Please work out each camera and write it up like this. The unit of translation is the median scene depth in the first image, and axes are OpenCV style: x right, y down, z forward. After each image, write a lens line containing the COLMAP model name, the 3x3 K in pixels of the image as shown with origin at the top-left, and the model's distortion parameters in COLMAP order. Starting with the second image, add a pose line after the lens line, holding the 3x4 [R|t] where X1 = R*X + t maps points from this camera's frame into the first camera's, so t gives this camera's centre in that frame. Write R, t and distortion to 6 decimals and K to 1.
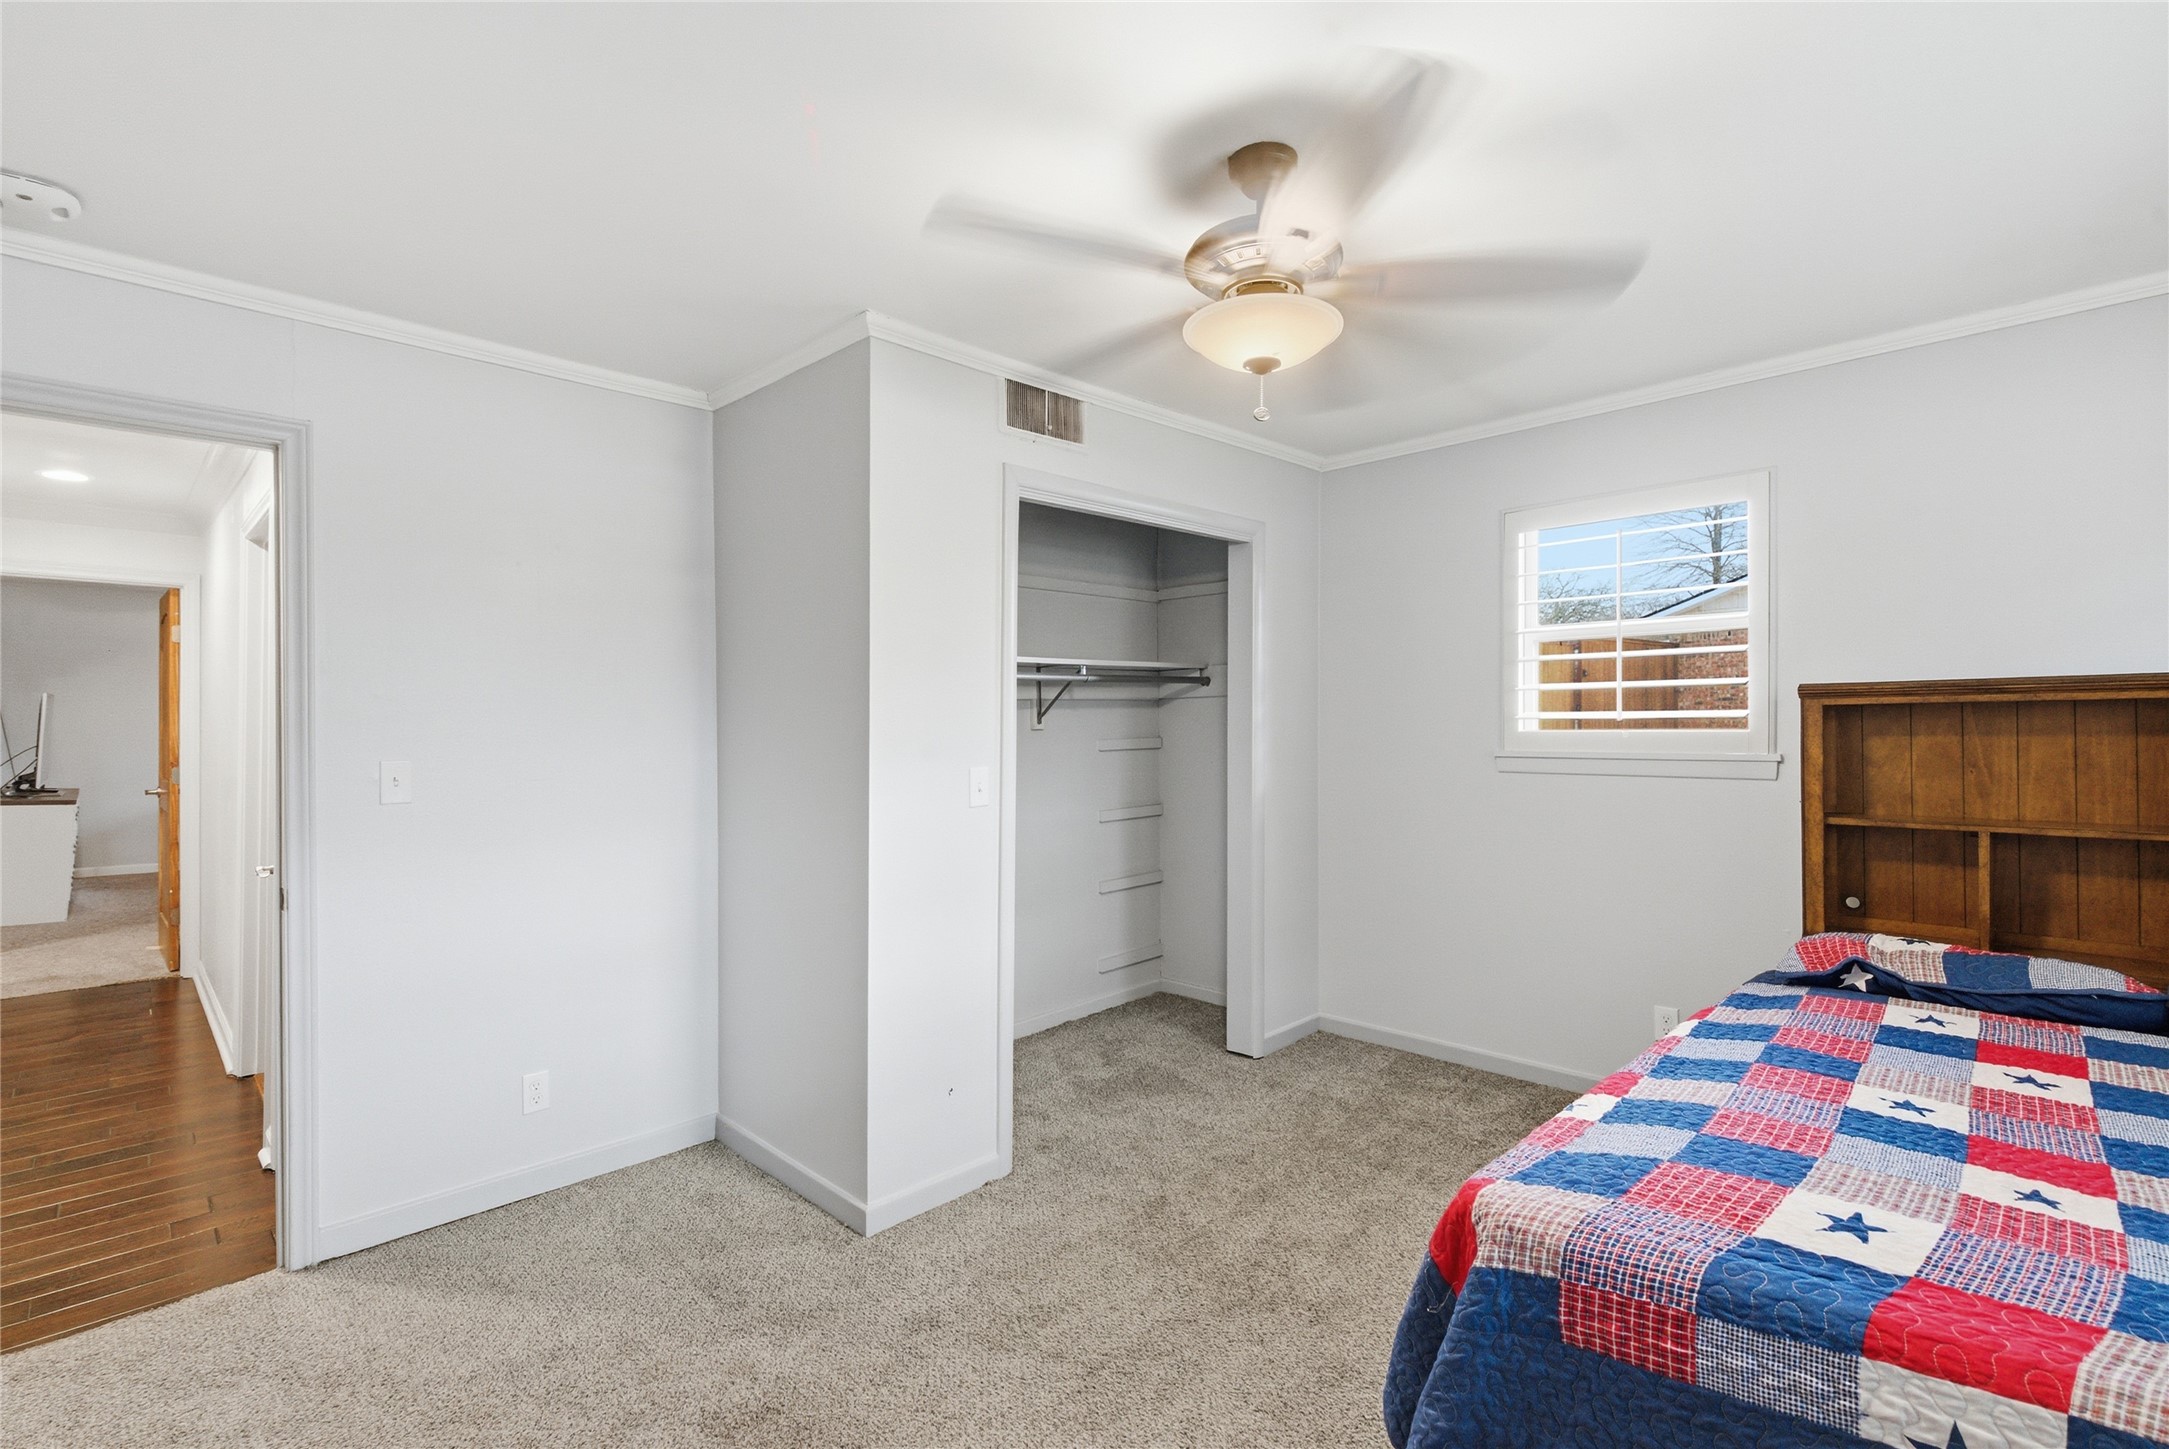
lens RADIAL K [[999.8, 0, 1071.0], [0, 999.8, 716.9], [0, 0, 1]] dist [-0.001765, -0.000815]
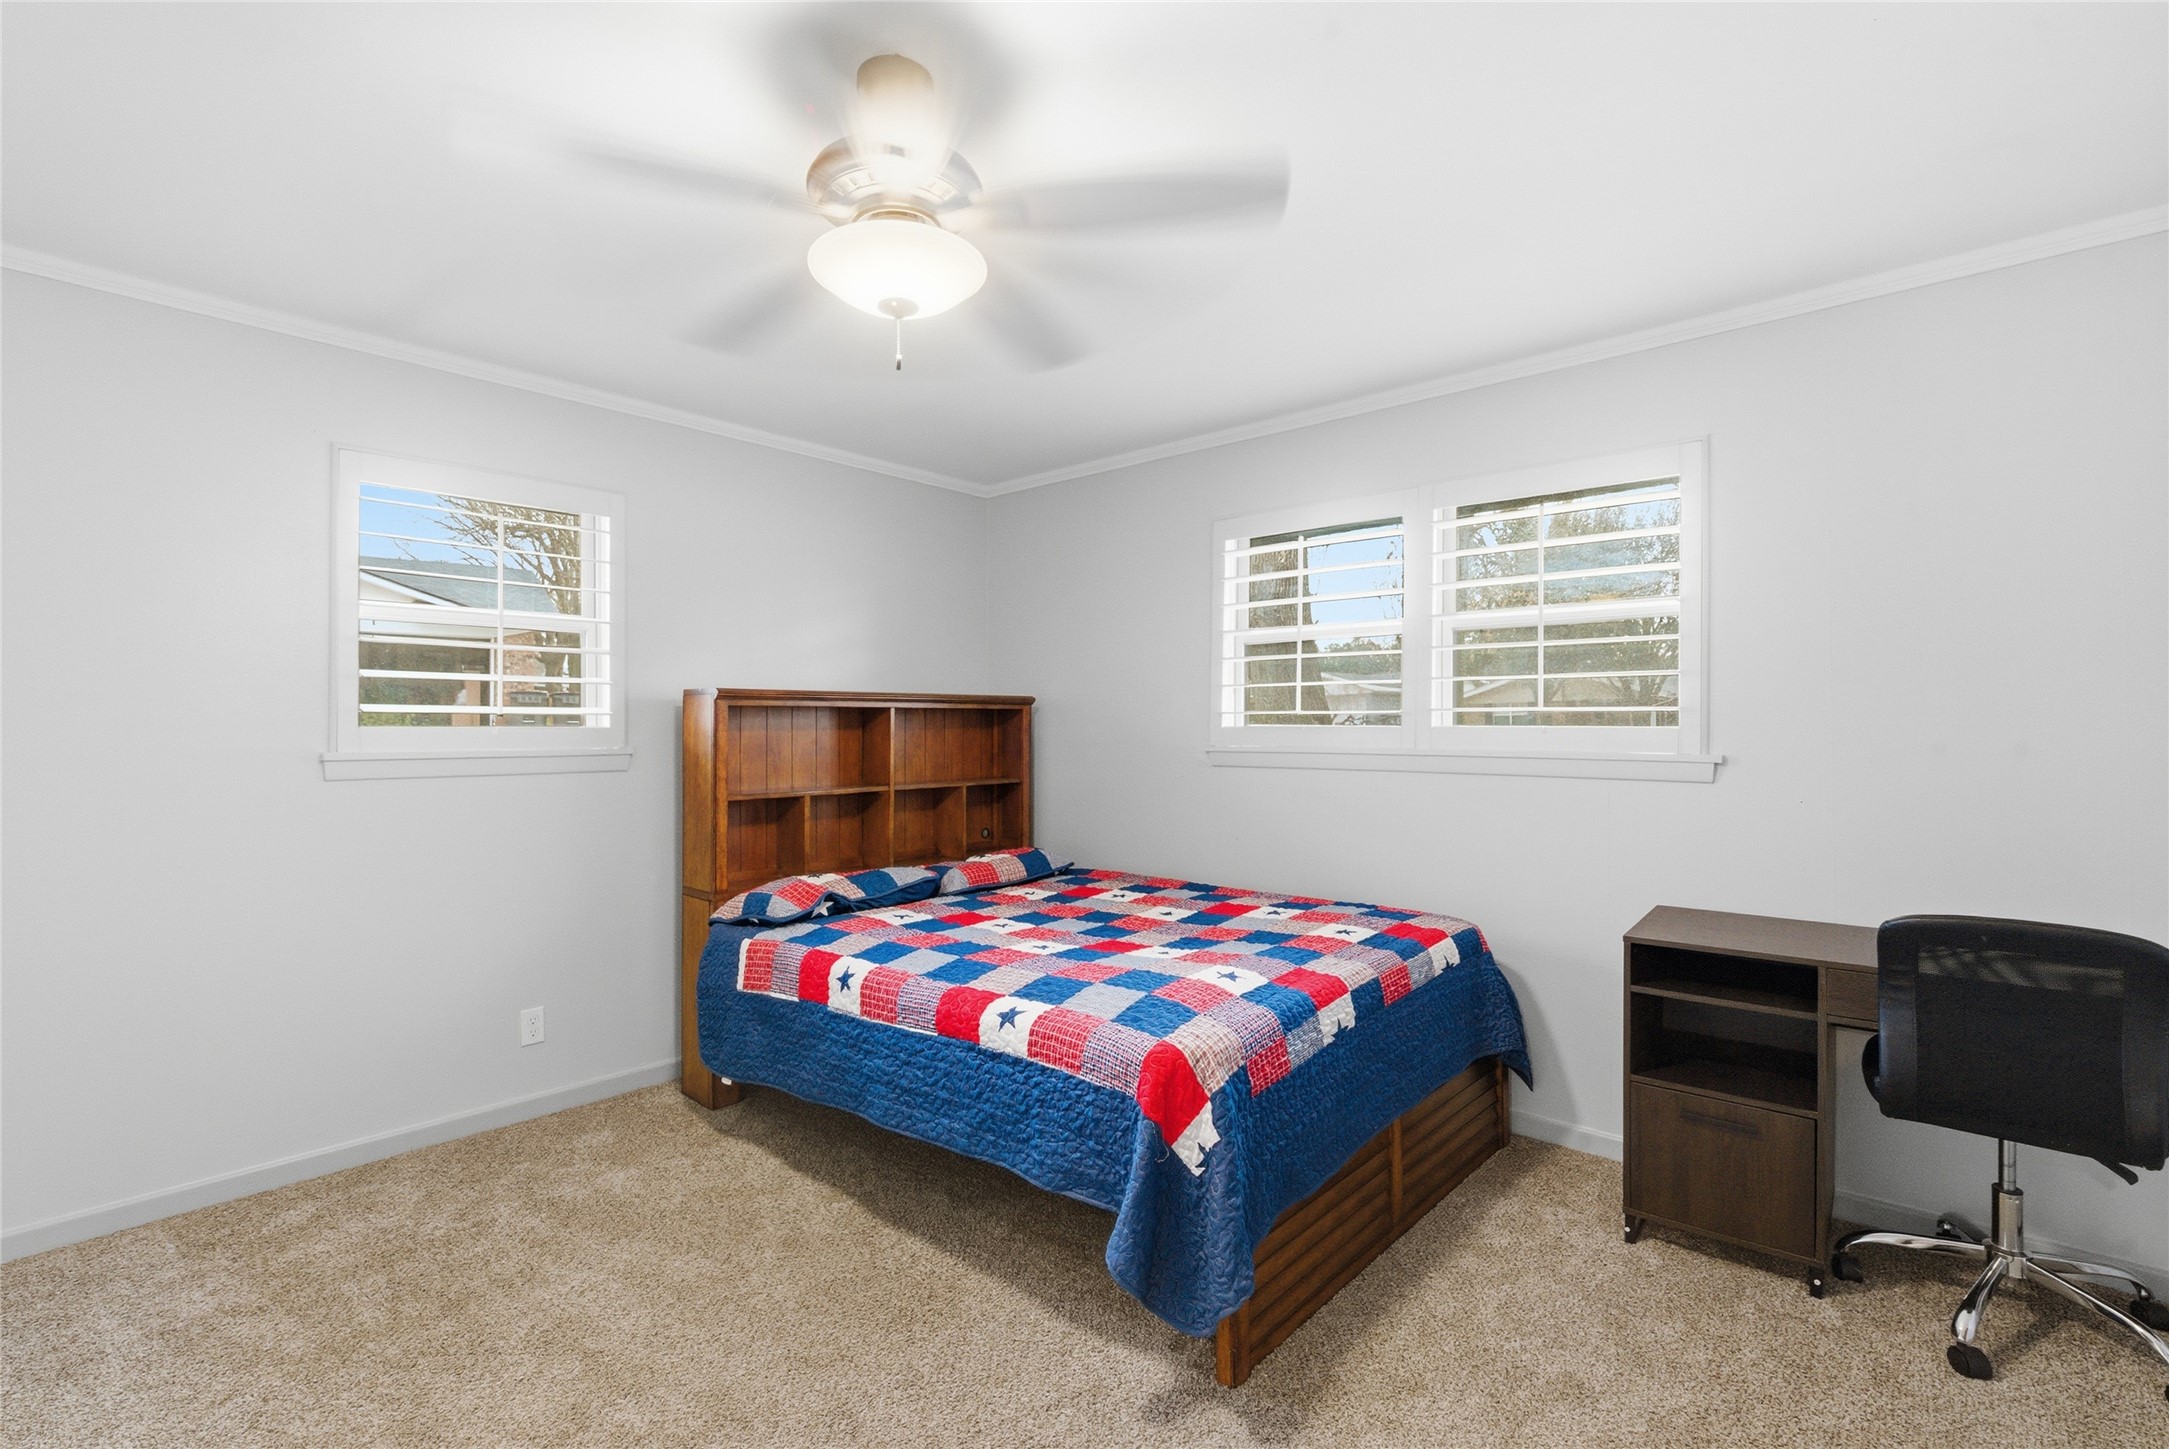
lens RADIAL K [[999.8, 0, 1071.0], [0, 999.8, 716.9], [0, 0, 1]] dist [-0.001765, -0.000815]
pose [[-0.067510, 0.015466, 0.997599, -0.535006], [-0.007558, 0.999843, -0.016012, 0.020619], [-0.997690, -0.008621, -0.067383, 0.684230]]
